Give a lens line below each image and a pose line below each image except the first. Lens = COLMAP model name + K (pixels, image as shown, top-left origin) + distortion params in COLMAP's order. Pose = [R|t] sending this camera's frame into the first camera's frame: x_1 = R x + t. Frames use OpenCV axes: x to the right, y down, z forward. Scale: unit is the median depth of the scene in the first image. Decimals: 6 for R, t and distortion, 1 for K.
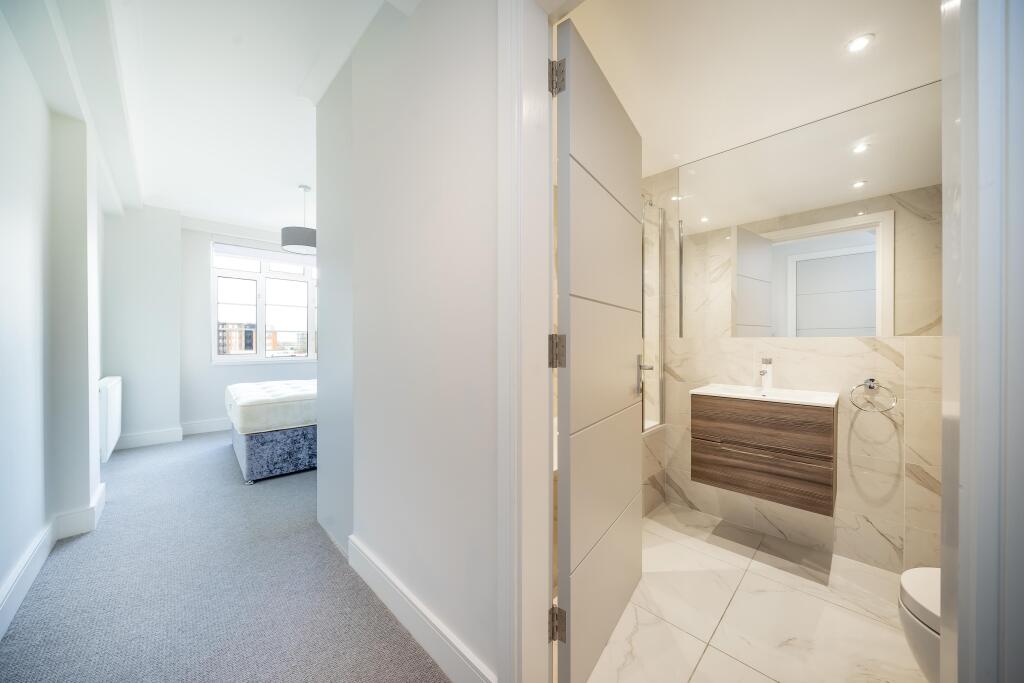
lens RADIAL K [[352.8, 0, 507.0], [0, 352.8, 342.5], [0, 0, 1]] dist [-0.007110, -0.000046]
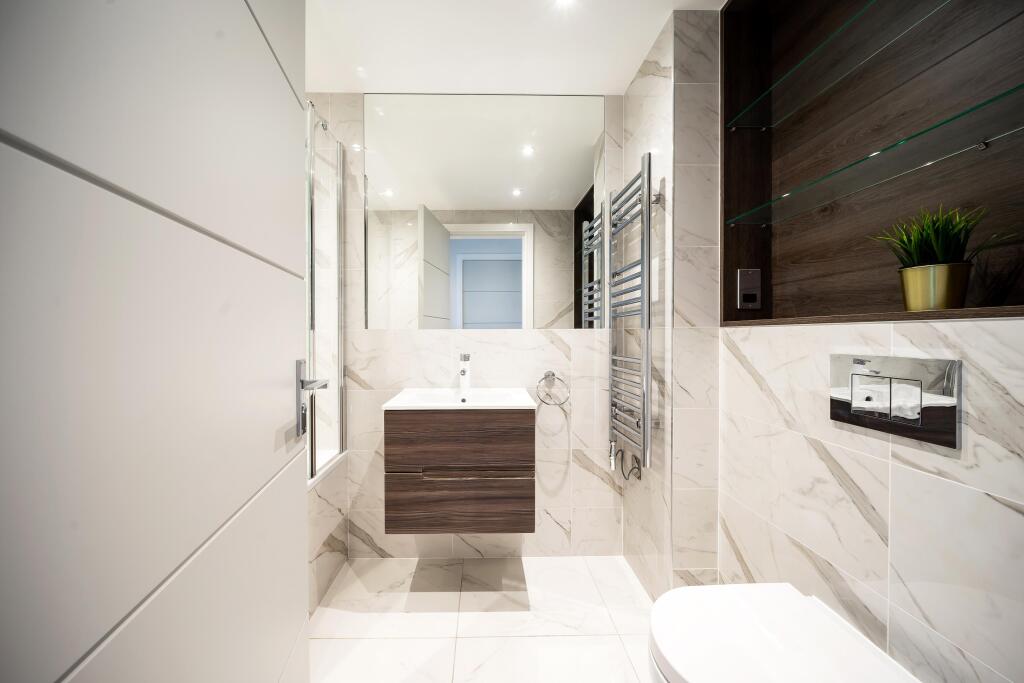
lens RADIAL K [[357.3, 0, 489.5], [0, 357.3, 337.2], [0, 0, 1]] dist [-0.000716, -0.000028]
pose [[0.689889, -0.007441, 0.723877, 0.158031], [0.002702, 0.999967, 0.007704, -0.002239], [-0.723910, -0.003359, 0.689886, 0.365643]]
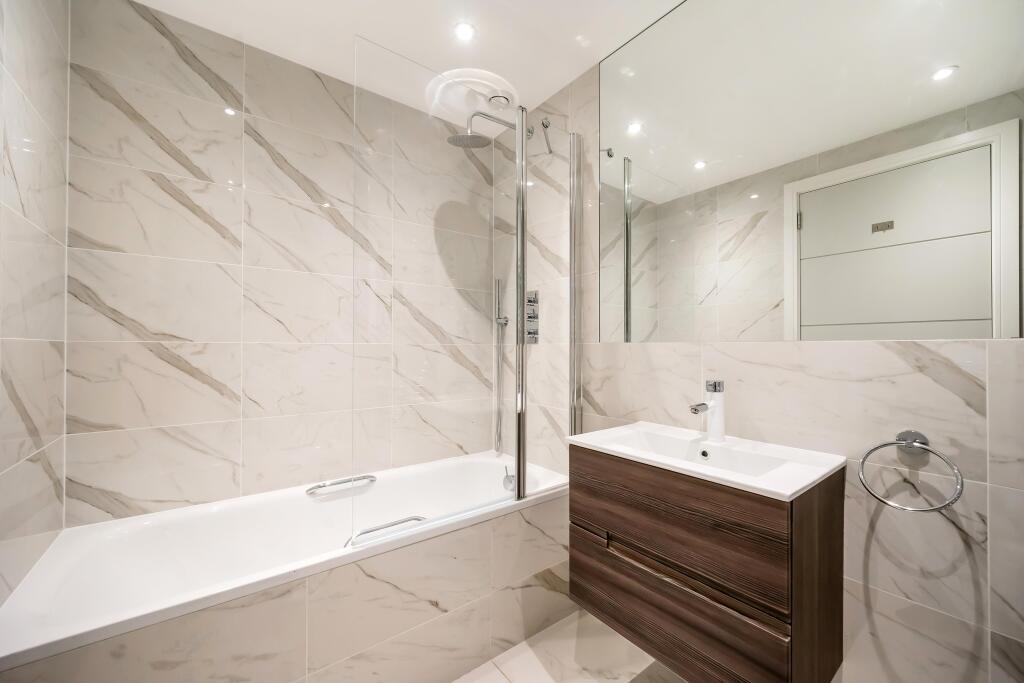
lens RADIAL K [[394.6, 0, 512.2], [0, 394.6, 344.6], [0, 0, 1]] dist [-0.000401, 0.000045]
pose [[0.992510, 0.000076, -0.122162, 0.511330], [-0.000963, 0.999974, -0.007206, -0.005832], [0.122158, 0.007269, 0.992484, 0.367916]]
